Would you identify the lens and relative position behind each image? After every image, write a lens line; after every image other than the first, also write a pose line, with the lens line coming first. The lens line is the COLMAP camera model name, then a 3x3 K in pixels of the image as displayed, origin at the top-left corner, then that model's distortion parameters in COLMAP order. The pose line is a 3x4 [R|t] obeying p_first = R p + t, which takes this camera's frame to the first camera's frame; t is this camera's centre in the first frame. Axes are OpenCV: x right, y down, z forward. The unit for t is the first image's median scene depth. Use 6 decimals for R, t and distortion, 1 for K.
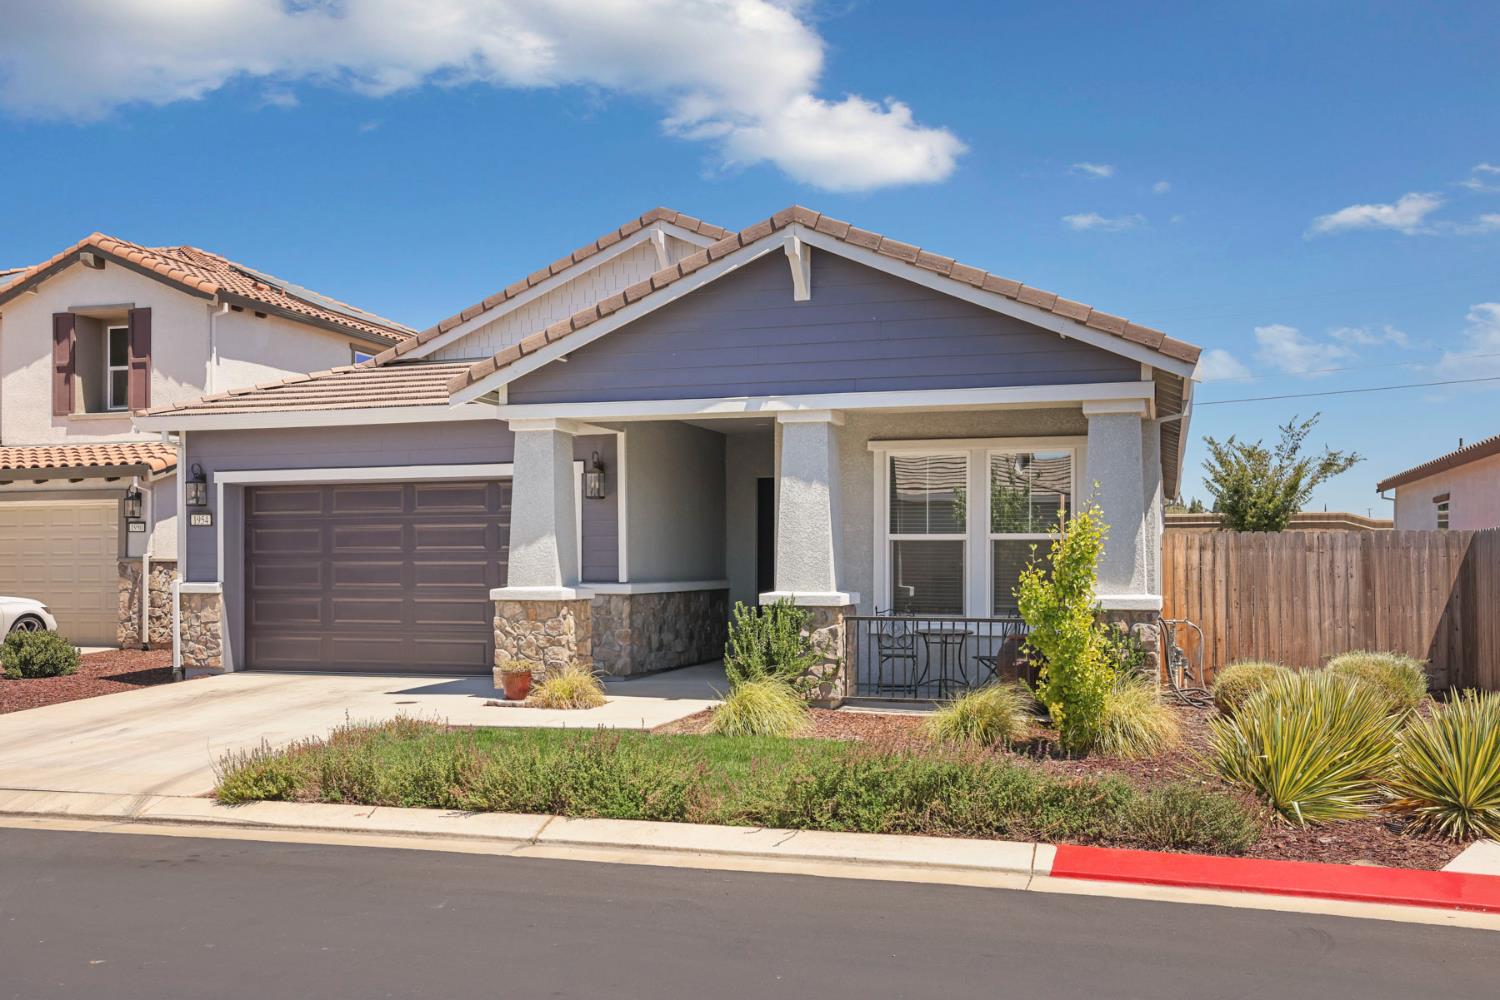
lens RADIAL K [[1347.1, 0, 750.0], [0, 1347.1, 500.0], [0, 0, 1]] dist [0.046386, 0.010582]
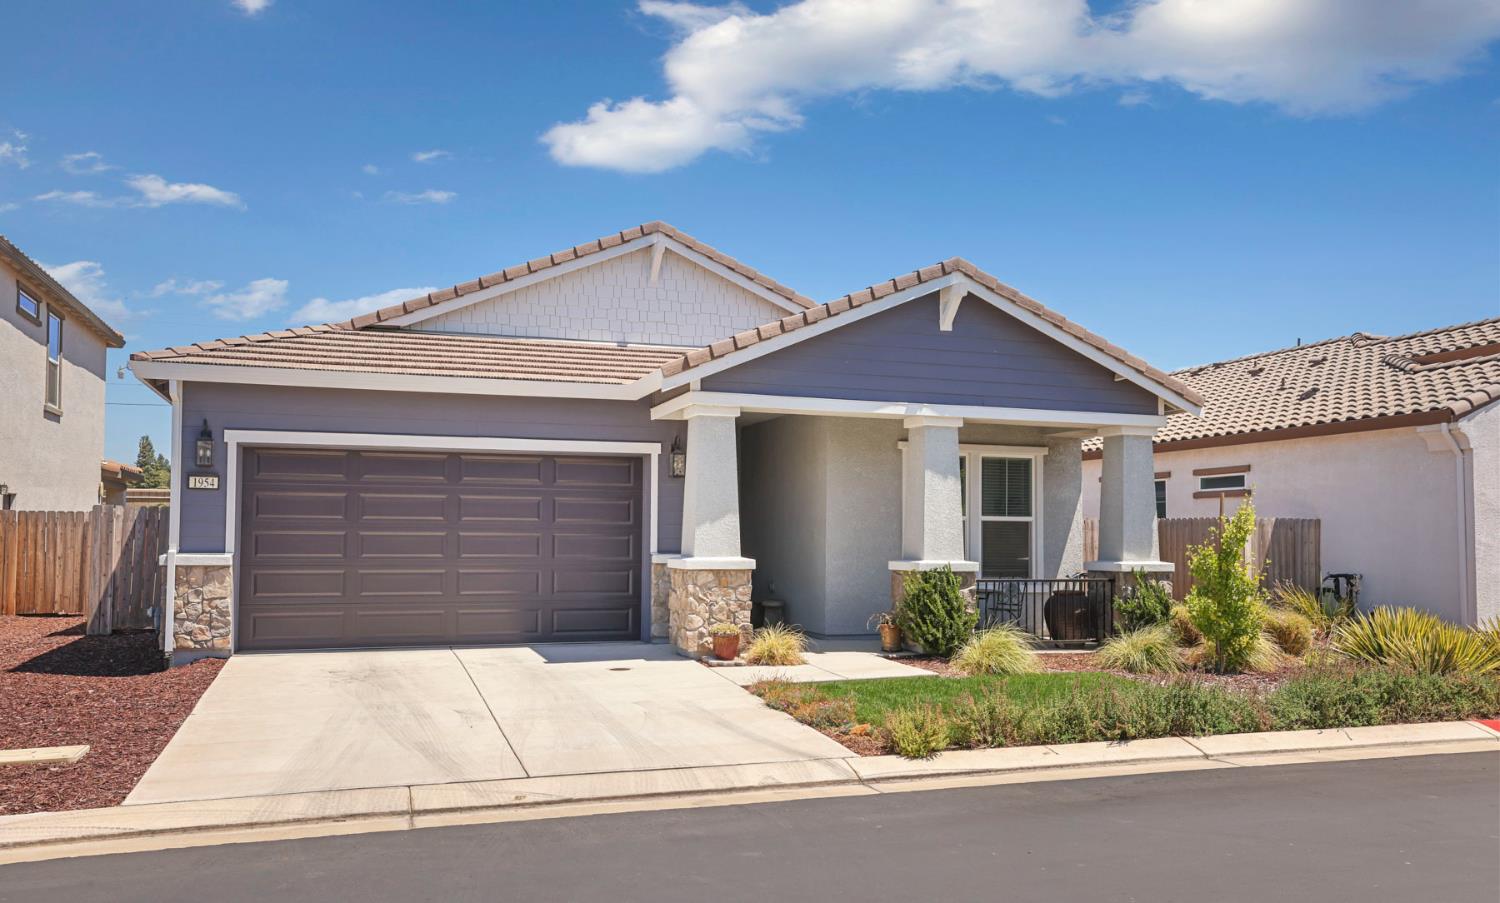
lens RADIAL K [[1146.2, 0, 750.0], [0, 1146.2, 451.5], [0, 0, 1]] dist [0.016685, 0.002744]
pose [[0.802606, 0.051431, 0.594288, -0.701684], [-0.035631, 0.998631, -0.038303, 0.012906], [-0.595444, 0.009567, 0.803340, 0.228668]]
